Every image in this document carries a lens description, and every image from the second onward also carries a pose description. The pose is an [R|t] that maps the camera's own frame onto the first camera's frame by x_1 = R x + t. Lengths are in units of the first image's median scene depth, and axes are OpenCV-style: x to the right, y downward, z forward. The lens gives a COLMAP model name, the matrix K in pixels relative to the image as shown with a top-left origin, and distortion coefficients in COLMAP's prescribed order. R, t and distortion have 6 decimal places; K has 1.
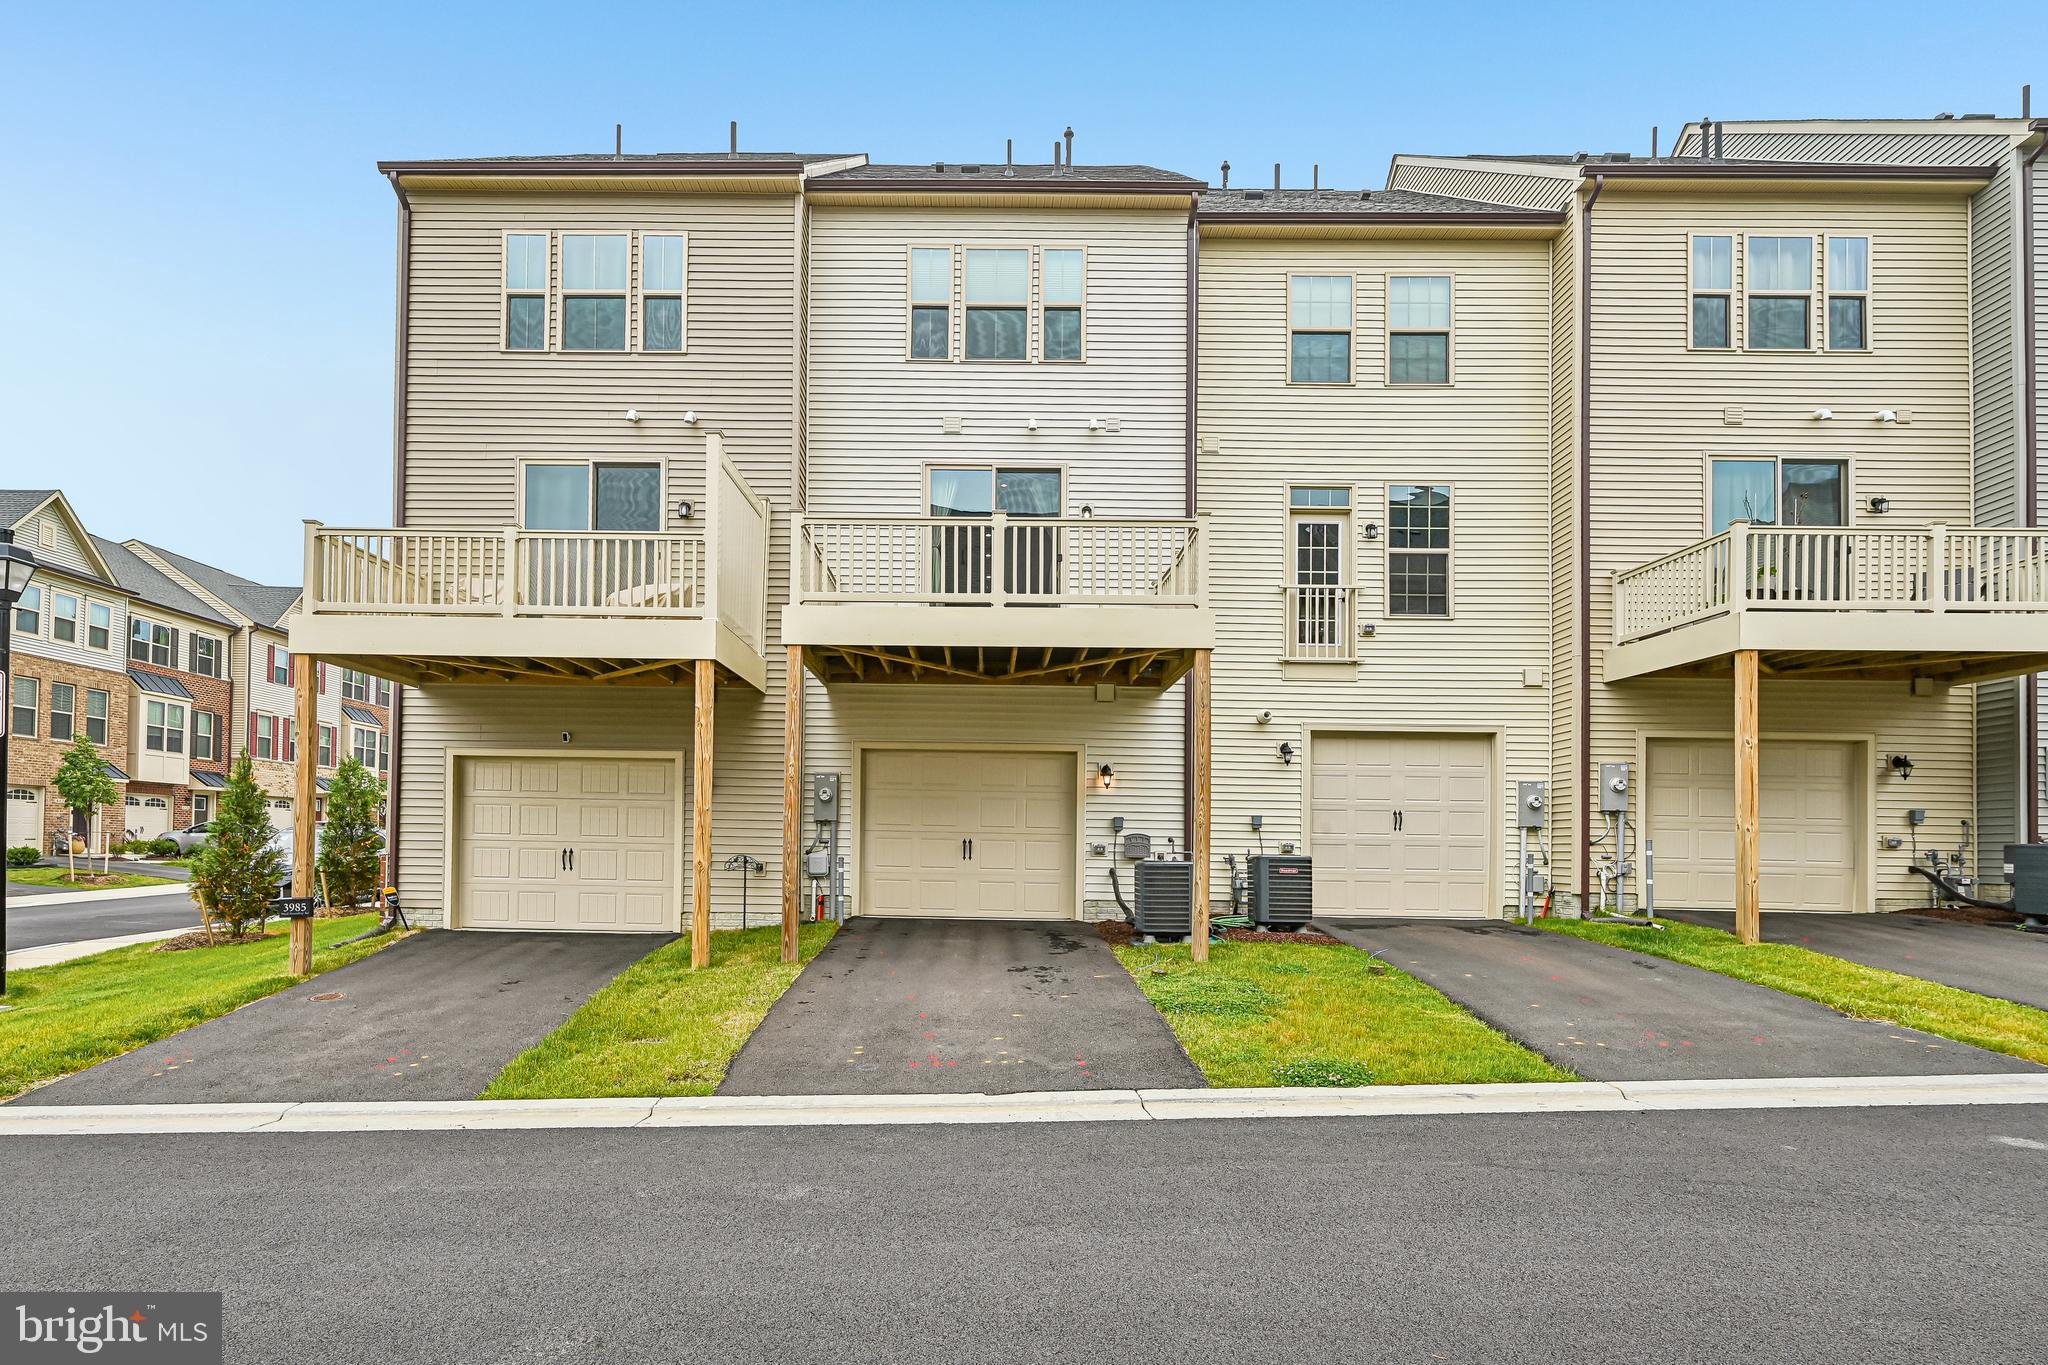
lens RADIAL K [[1097.7, 0, 987.1], [0, 1097.7, 828.2], [0, 0, 1]] dist [-0.000311, -0.001113]
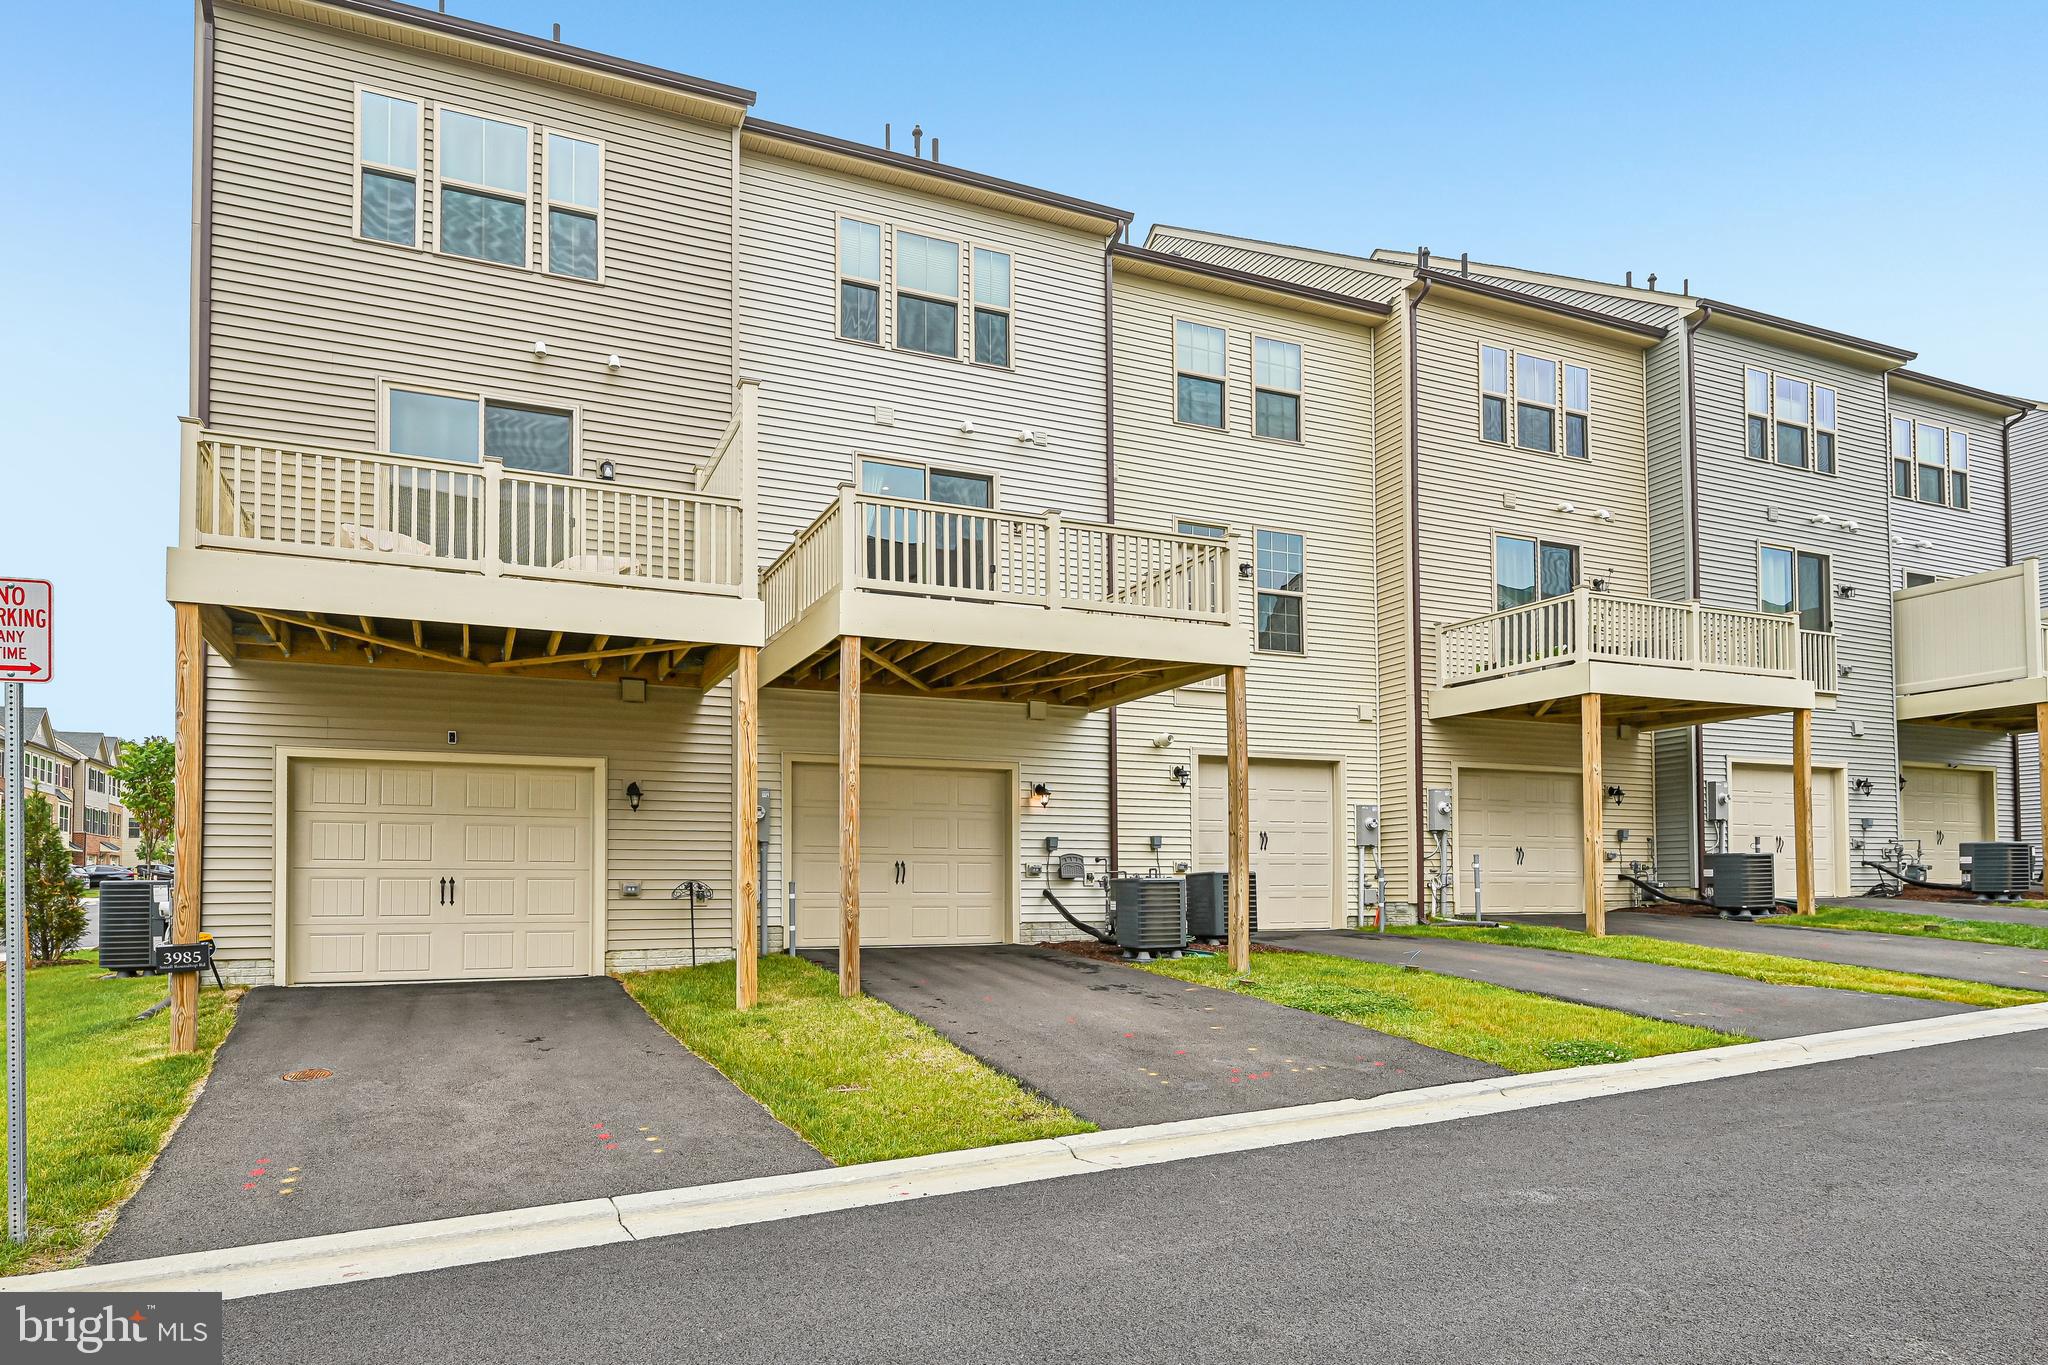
lens RADIAL K [[1117.5, 0, 955.3], [0, 1117.5, 867.4], [0, 0, 1]] dist [-0.001585, -0.000455]
pose [[0.923653, -0.012689, 0.383019, -0.352486], [0.012883, 0.999915, 0.002058, 0.014291], [-0.383013, 0.003034, 0.923738, 0.106786]]
